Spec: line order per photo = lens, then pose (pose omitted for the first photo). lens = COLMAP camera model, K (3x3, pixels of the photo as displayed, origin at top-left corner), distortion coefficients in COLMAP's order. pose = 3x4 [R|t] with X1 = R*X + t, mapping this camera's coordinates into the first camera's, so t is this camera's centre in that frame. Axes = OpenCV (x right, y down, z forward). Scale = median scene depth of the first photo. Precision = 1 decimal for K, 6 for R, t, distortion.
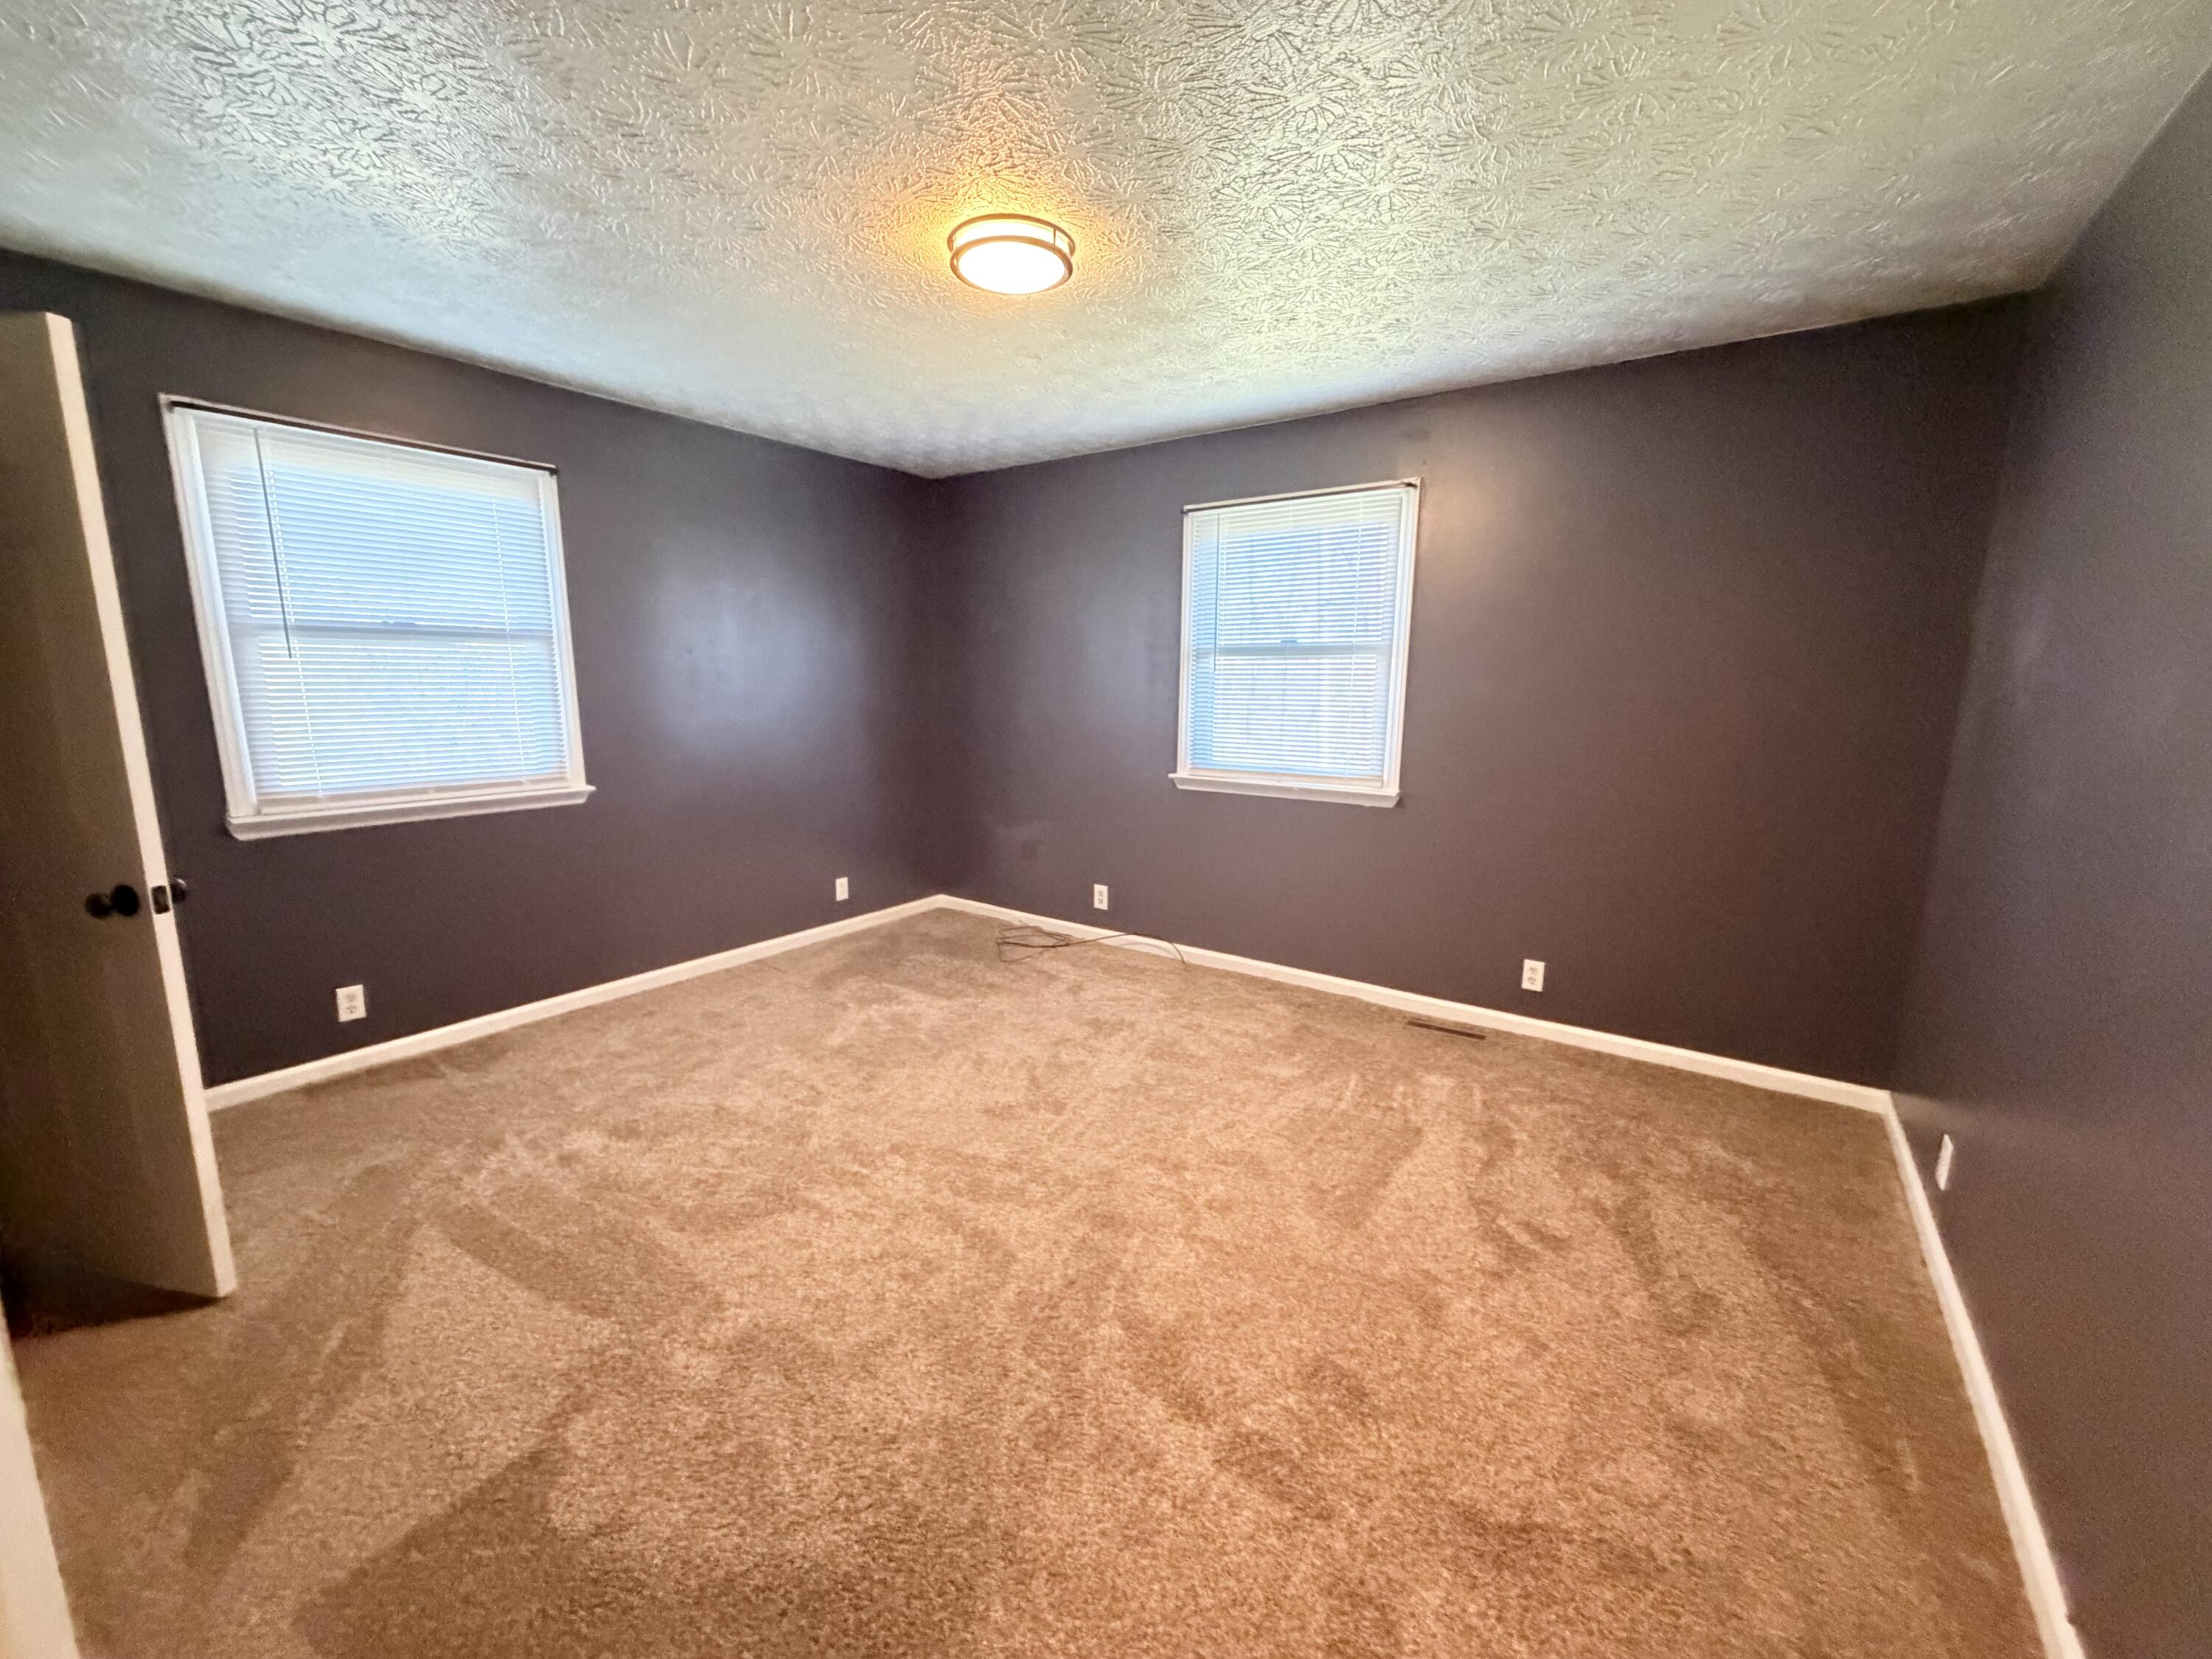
lens RADIAL K [[876.5, 0, 1097.8], [0, 876.5, 830.6], [0, 0, 1]] dist [-0.001689, -0.000614]
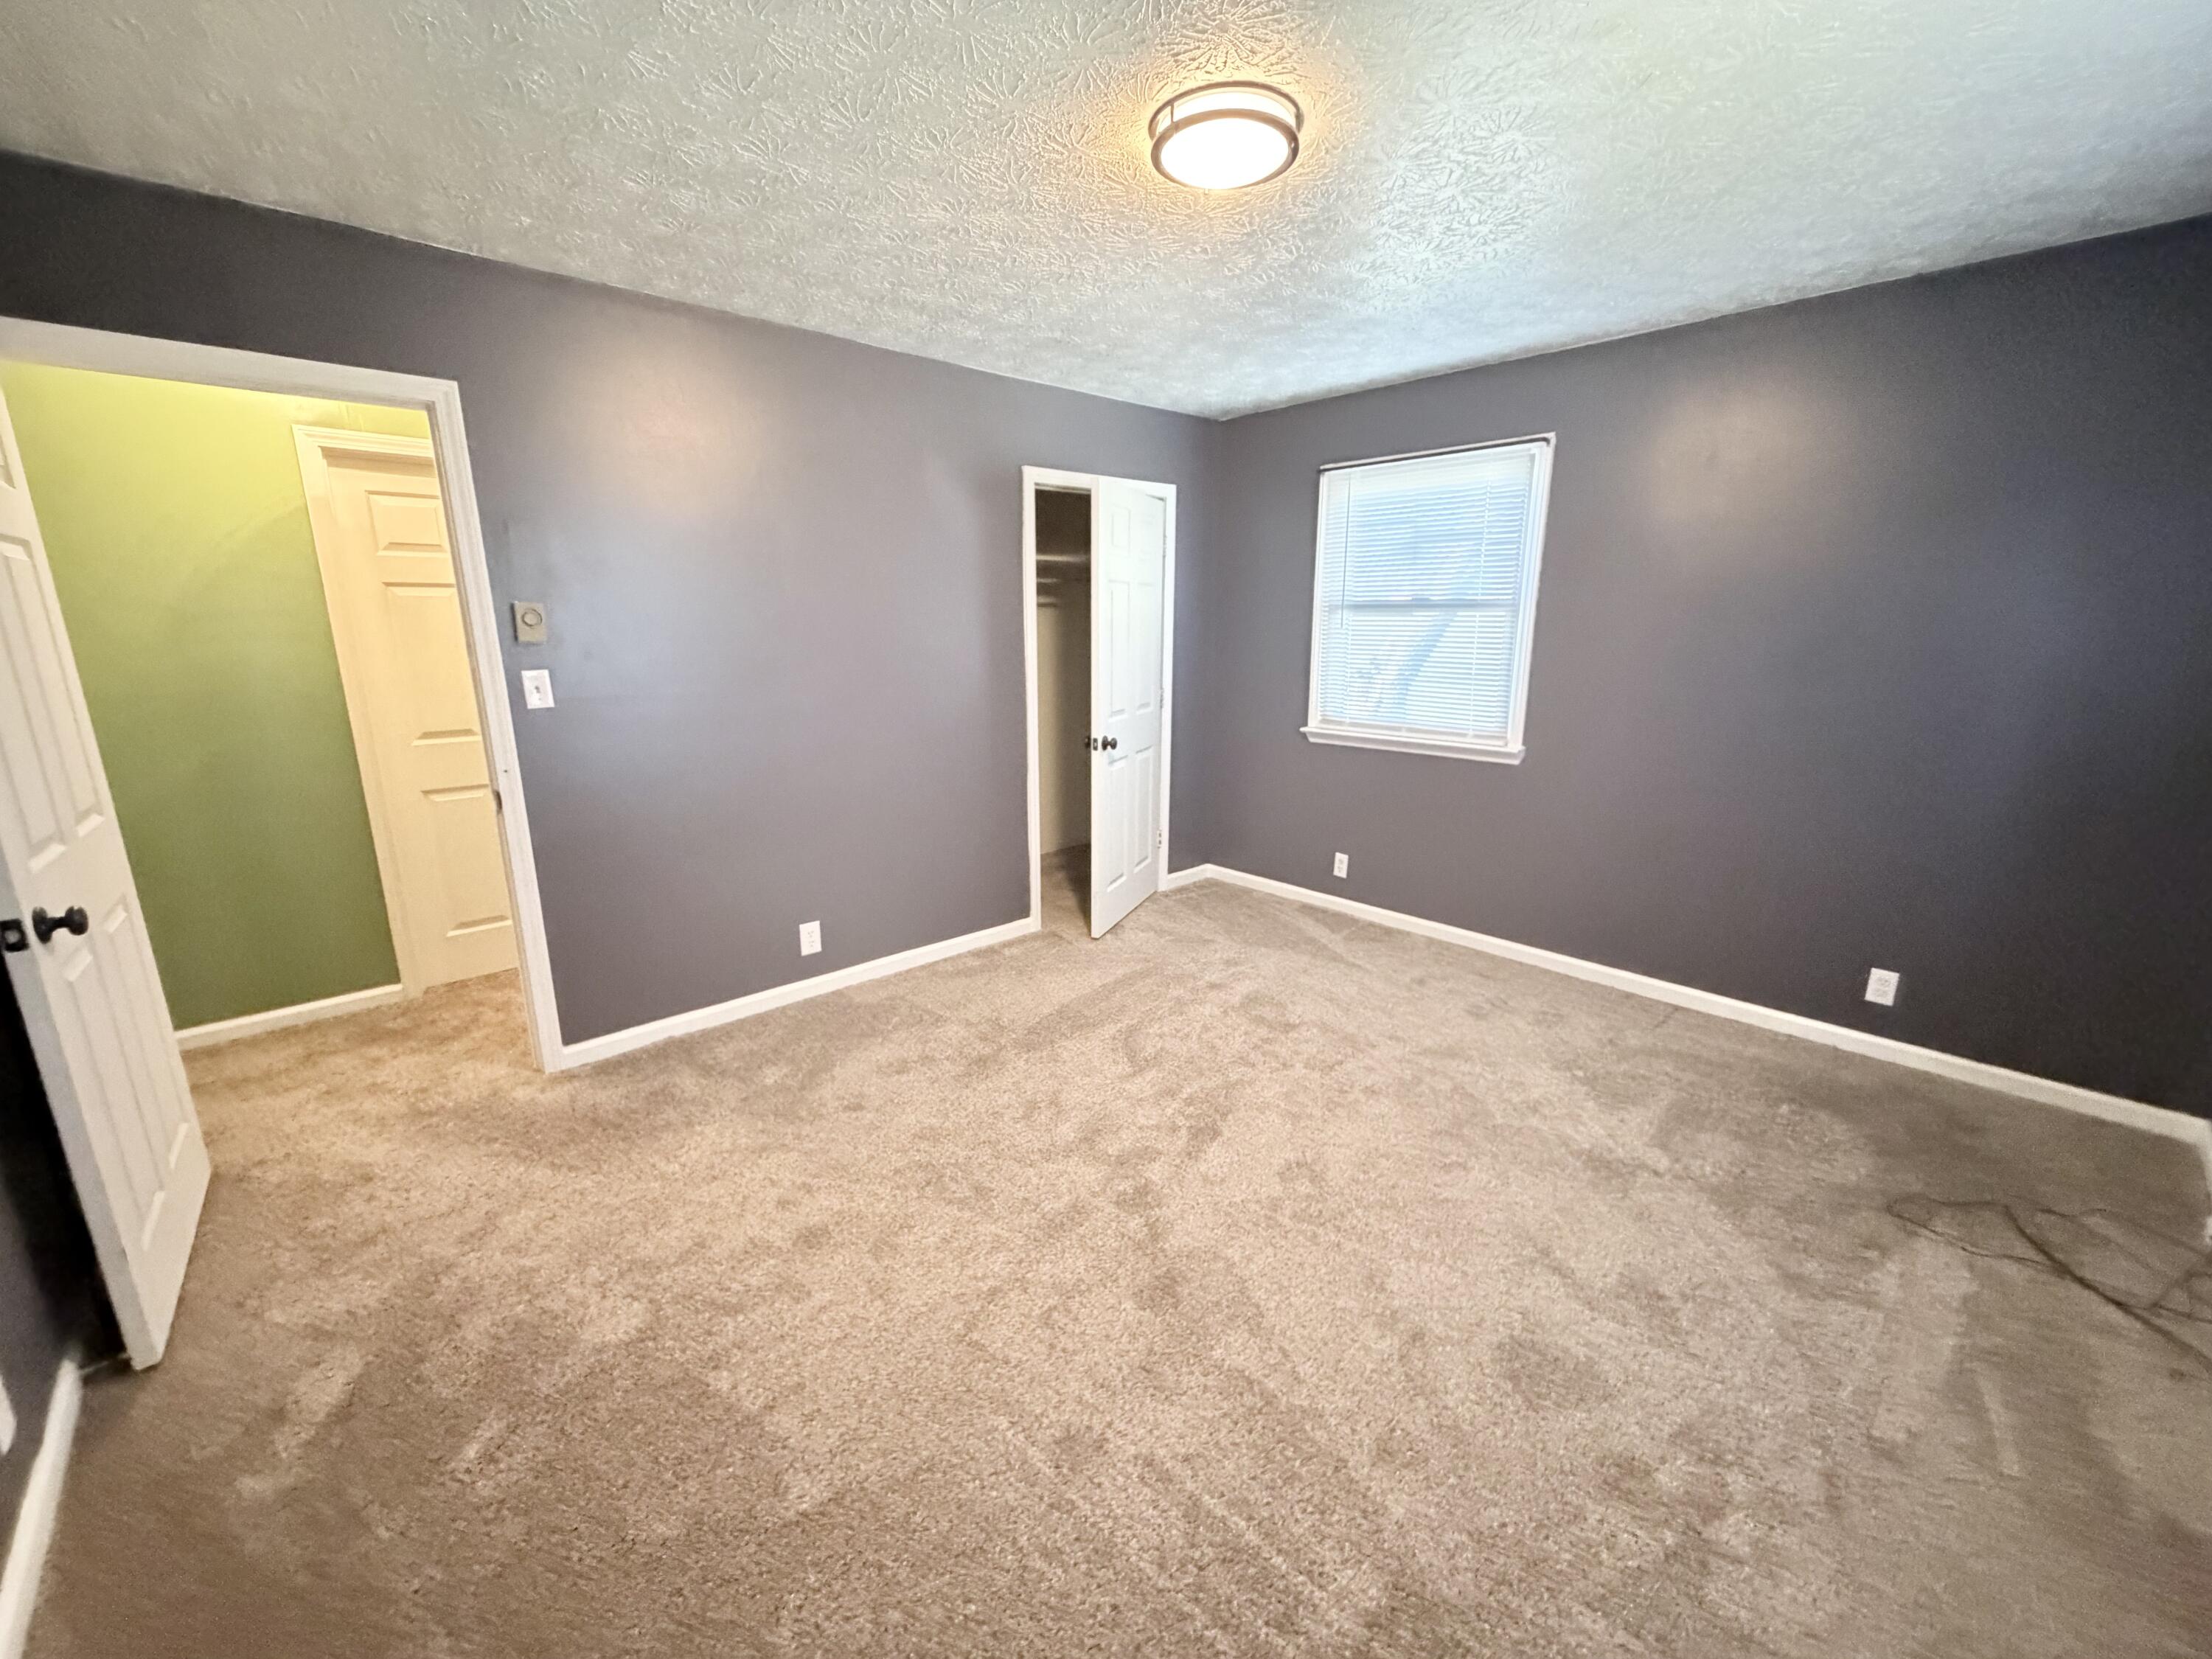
lens RADIAL K [[876.5, 0, 1097.8], [0, 876.5, 830.6], [0, 0, 1]] dist [-0.001689, -0.000614]
pose [[-0.195390, 0.217288, -0.956352, 0.554955], [-0.174407, 0.951905, 0.251911, -0.141156], [0.965093, 0.216015, -0.148096, 0.742468]]
